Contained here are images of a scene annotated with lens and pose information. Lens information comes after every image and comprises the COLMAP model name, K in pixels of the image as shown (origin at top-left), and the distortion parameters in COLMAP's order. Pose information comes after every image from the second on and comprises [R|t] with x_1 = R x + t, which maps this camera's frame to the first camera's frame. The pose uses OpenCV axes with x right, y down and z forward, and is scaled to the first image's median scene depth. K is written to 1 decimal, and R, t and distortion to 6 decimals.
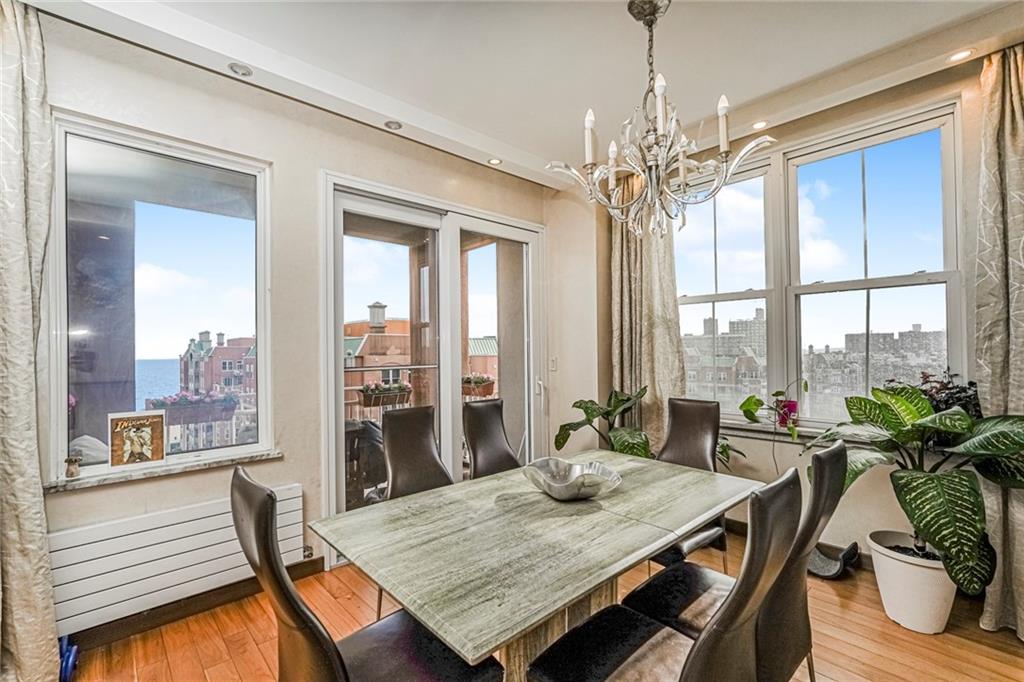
lens RADIAL K [[451.2, 0, 512.5], [0, 451.2, 346.6], [0, 0, 1]] dist [-0.014940, 0.007821]
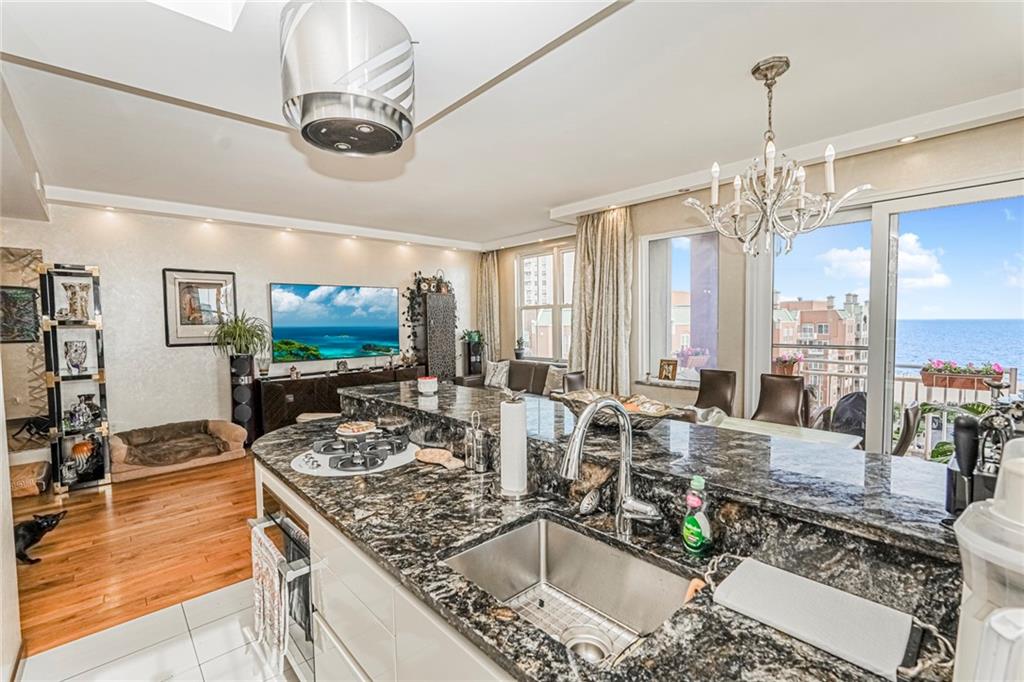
lens RADIAL K [[451.2, 0, 513.4], [0, 451.2, 343.5], [0, 0, 1]] dist [-0.014940, 0.007821]
pose [[-0.001624, 0.065902, -0.997825, 1.091053], [0.018800, 0.997652, 0.065860, -0.067887], [0.999822, -0.018652, -0.002859, 0.181623]]
